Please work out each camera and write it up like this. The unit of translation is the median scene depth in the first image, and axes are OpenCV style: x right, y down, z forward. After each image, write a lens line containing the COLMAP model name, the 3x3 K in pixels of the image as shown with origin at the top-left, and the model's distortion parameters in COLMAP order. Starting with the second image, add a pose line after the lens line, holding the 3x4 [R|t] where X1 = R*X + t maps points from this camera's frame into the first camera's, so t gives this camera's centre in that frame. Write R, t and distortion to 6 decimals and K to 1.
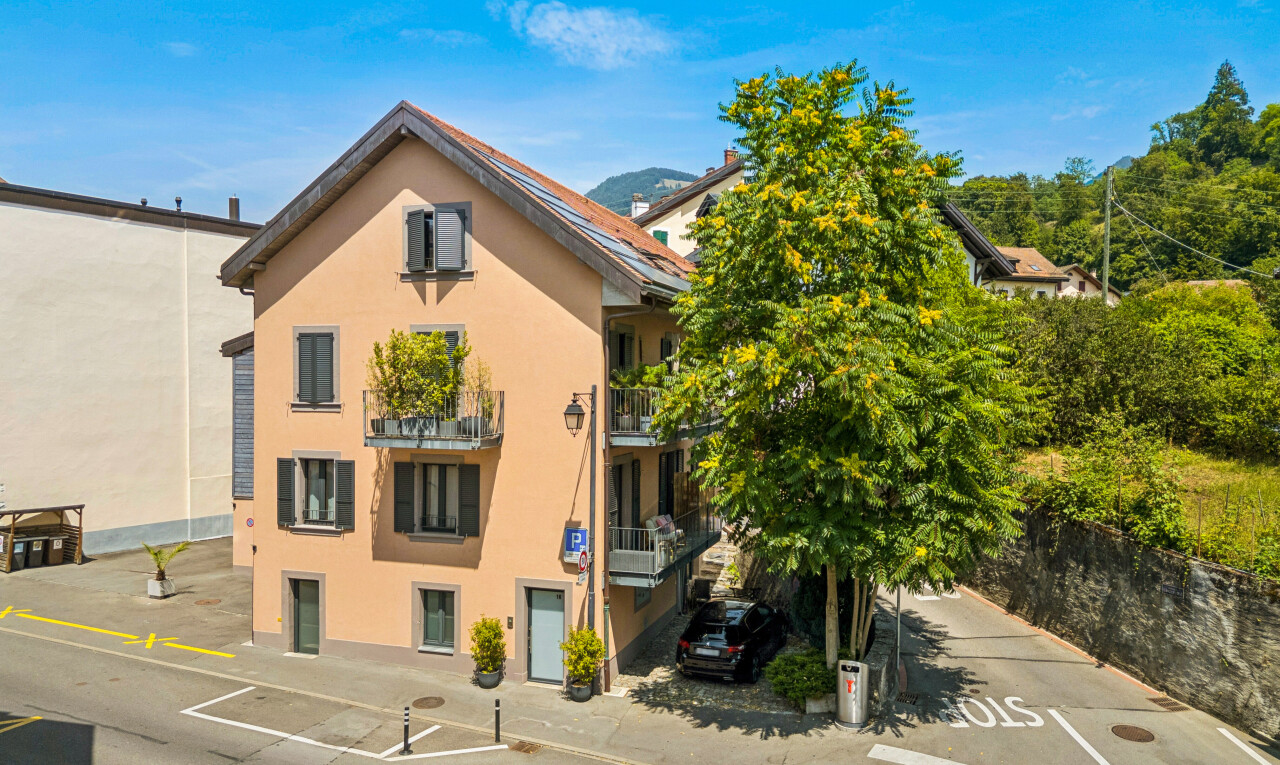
lens RADIAL K [[888.2, 0, 623.8], [0, 888.2, 416.8], [0, 0, 1]] dist [0.026990, -0.002378]
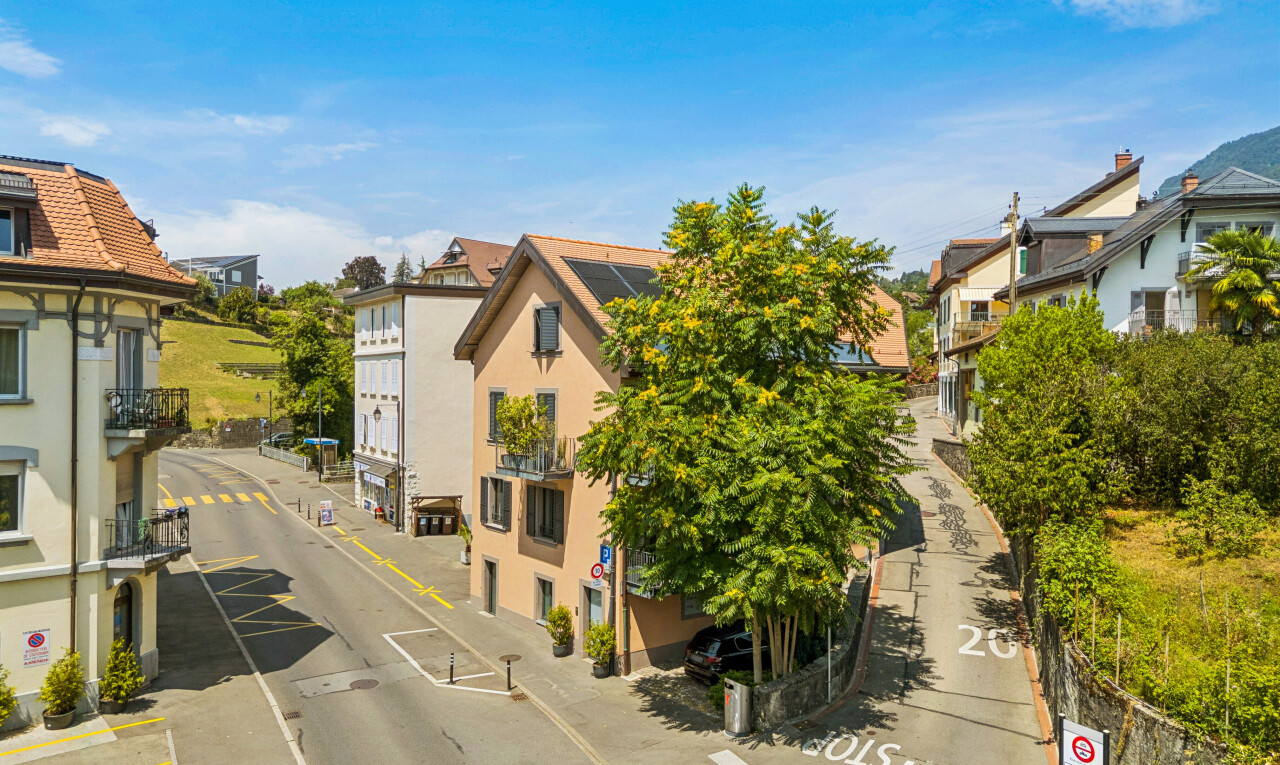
lens RADIAL K [[888.2, 0, 634.1], [0, 888.2, 377.4], [0, 0, 1]] dist [0.026990, -0.002378]
pose [[0.825787, -0.003531, -0.563972, 0.695469], [-0.019449, 0.999207, -0.034735, -0.075926], [0.563647, 0.039652, 0.825063, -0.074347]]
